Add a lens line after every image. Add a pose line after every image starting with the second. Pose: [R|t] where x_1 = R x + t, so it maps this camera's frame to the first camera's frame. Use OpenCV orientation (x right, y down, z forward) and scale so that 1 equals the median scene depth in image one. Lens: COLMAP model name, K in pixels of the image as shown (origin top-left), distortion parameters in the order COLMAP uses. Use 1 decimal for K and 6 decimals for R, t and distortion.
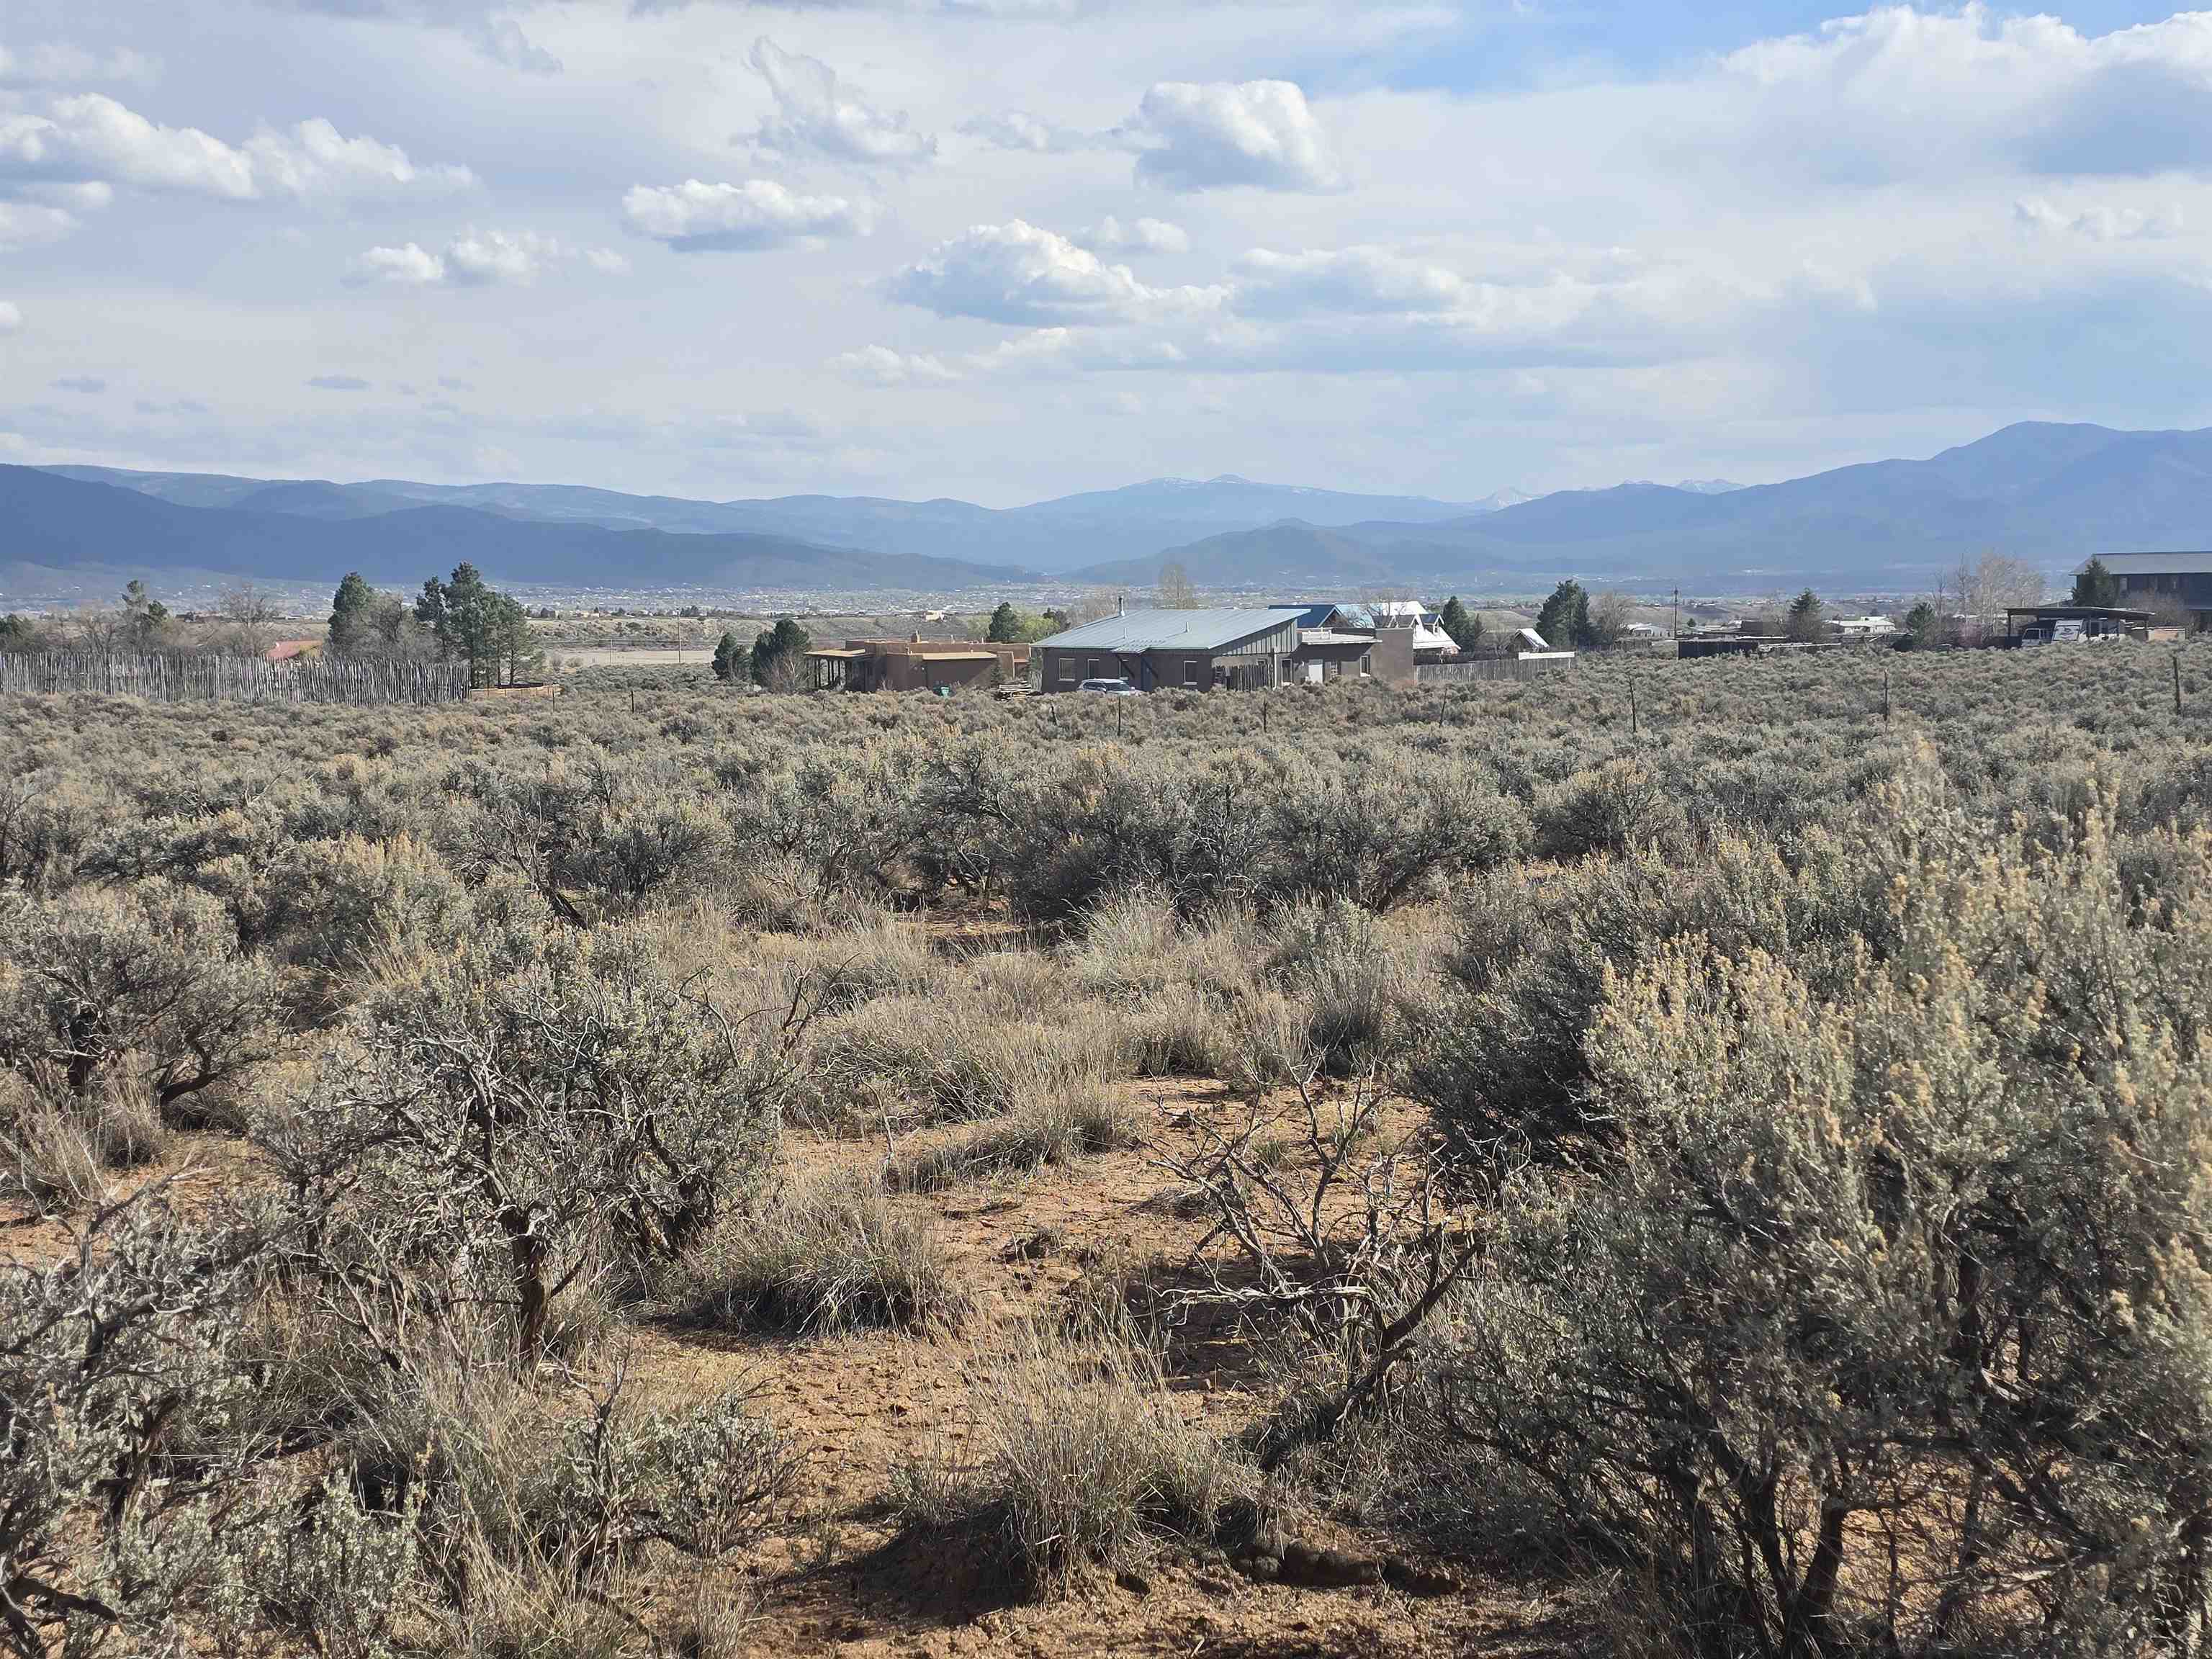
lens RADIAL K [[1503.8, 0, 1099.7], [0, 1503.8, 823.5], [0, 0, 1]] dist [0.027879, -0.026797]
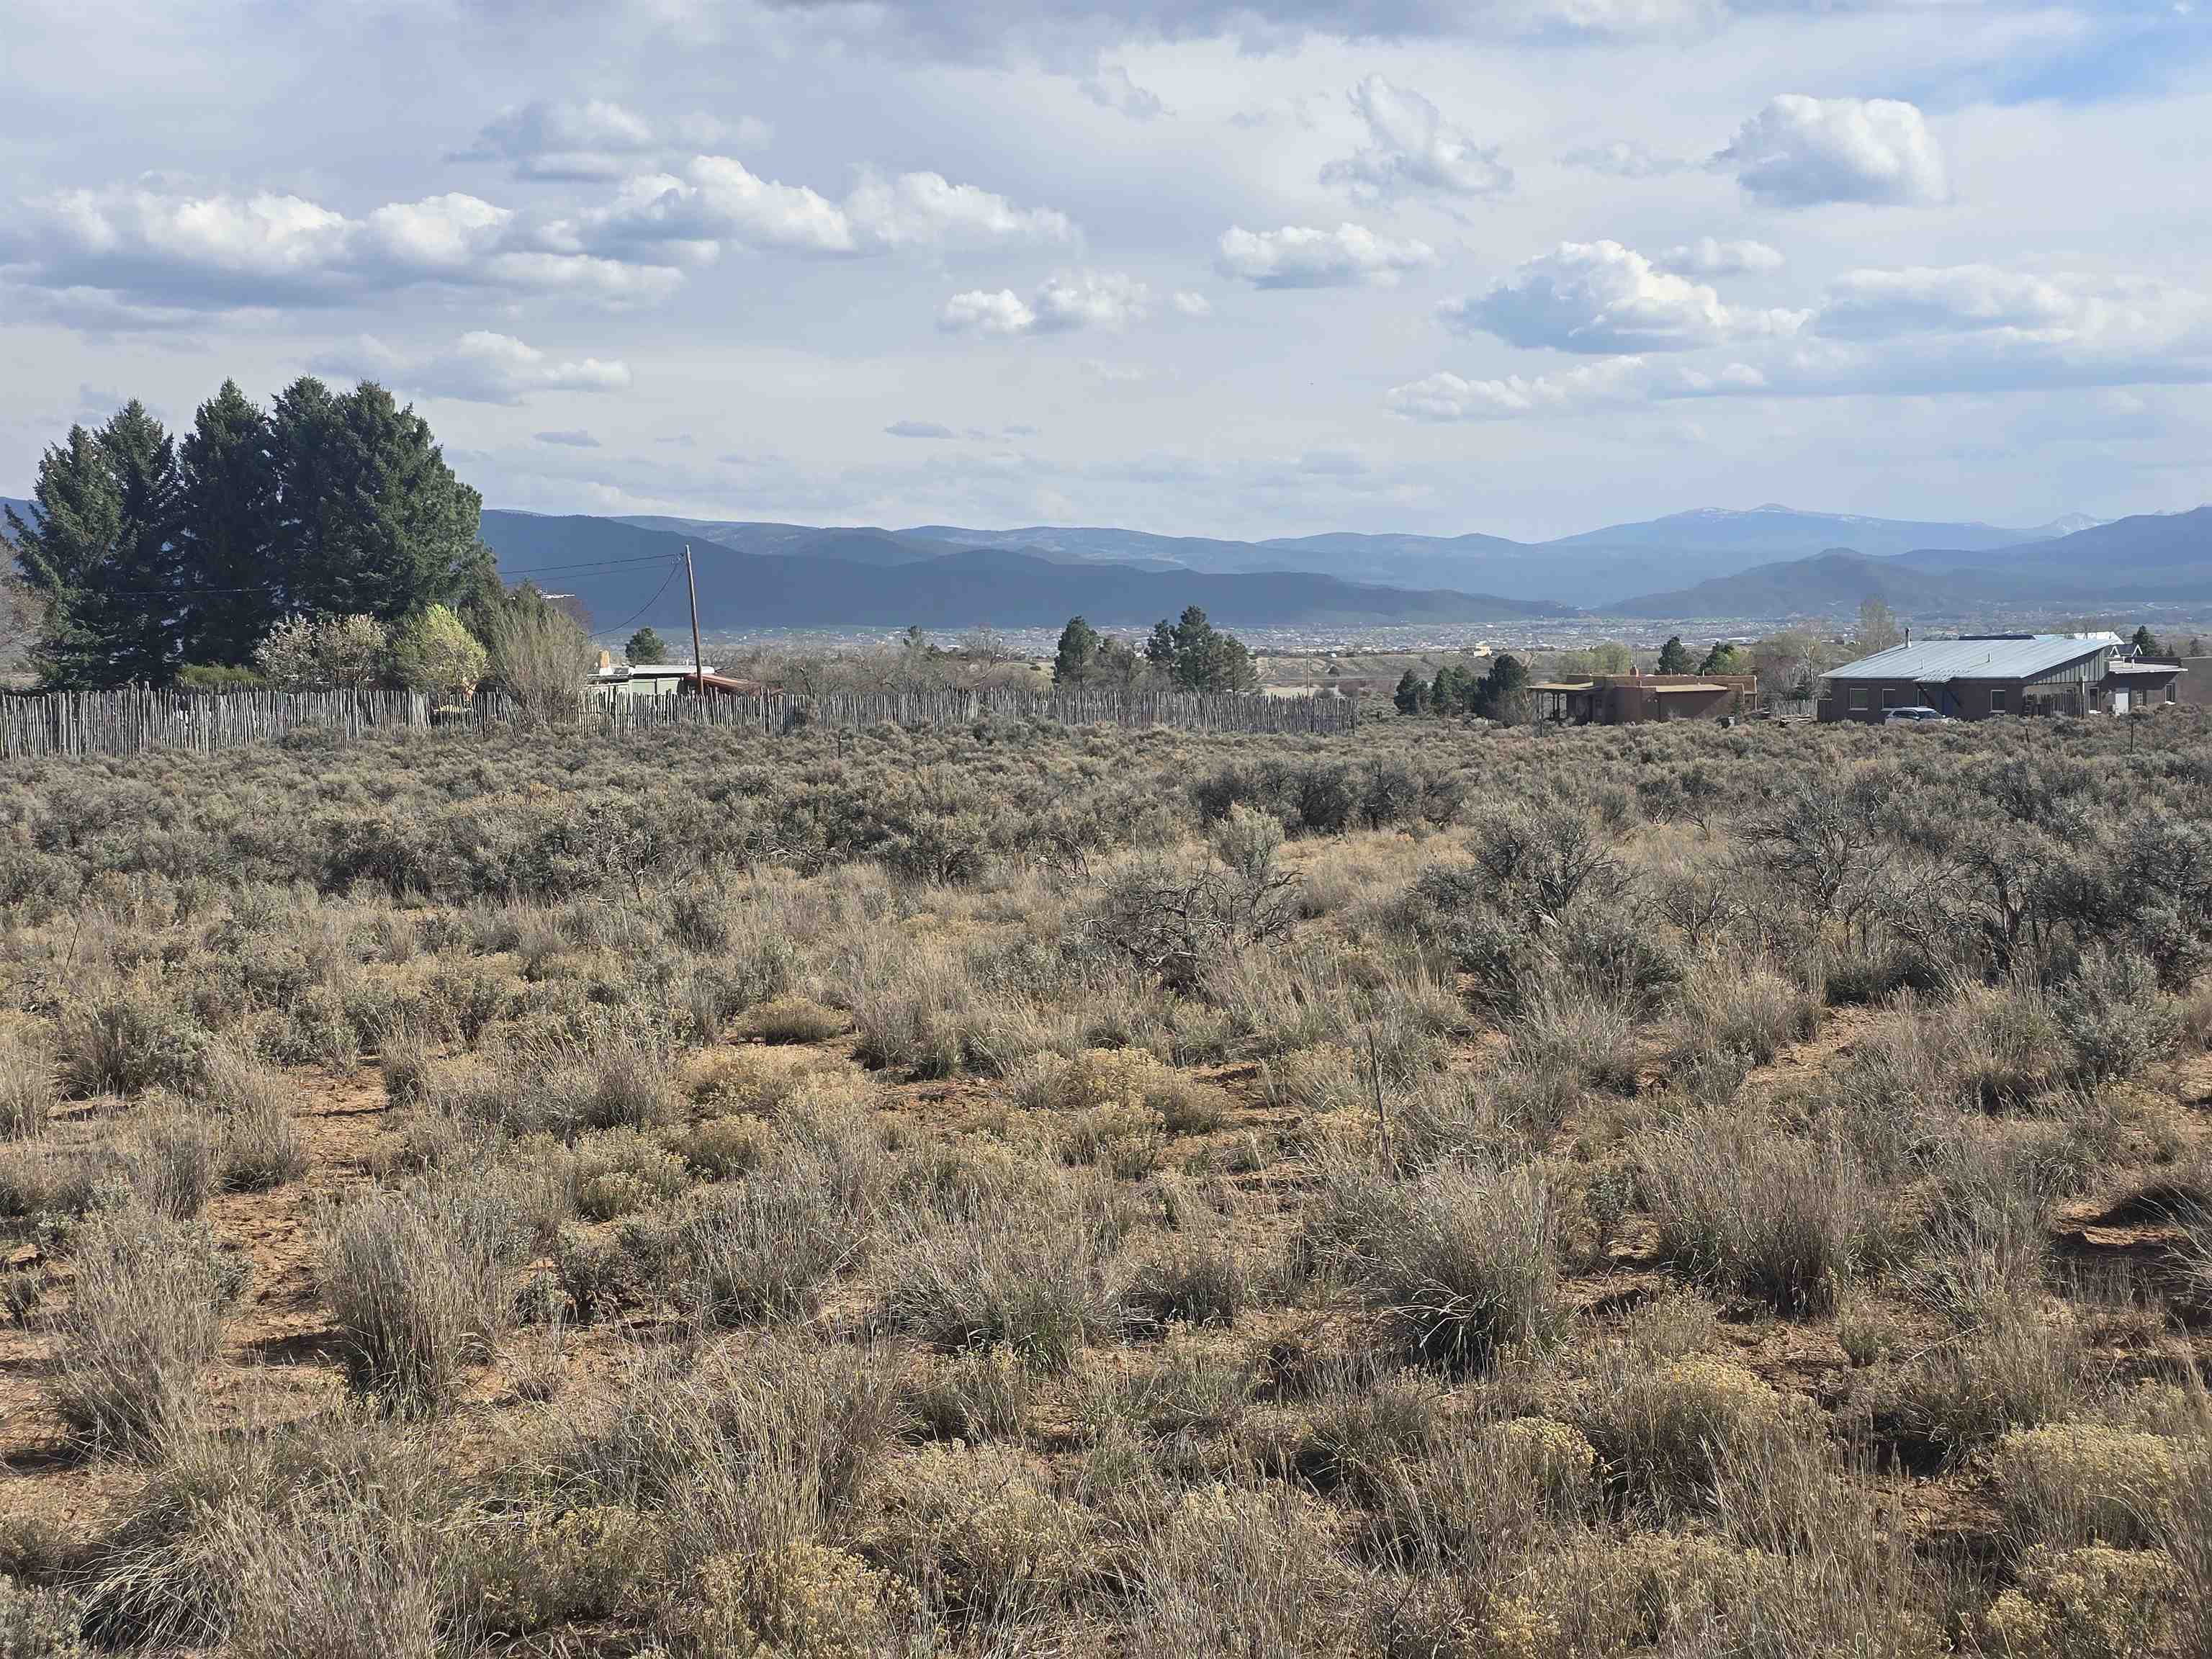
lens RADIAL K [[1503.8, 0, 1101.9], [0, 1503.8, 852.0], [0, 0, 1]] dist [0.027879, -0.026797]
pose [[0.997313, -0.001640, -0.073238, -0.313284], [0.000984, 0.999959, -0.009000, 0.001938], [0.073249, 0.008903, 0.997274, -0.001616]]
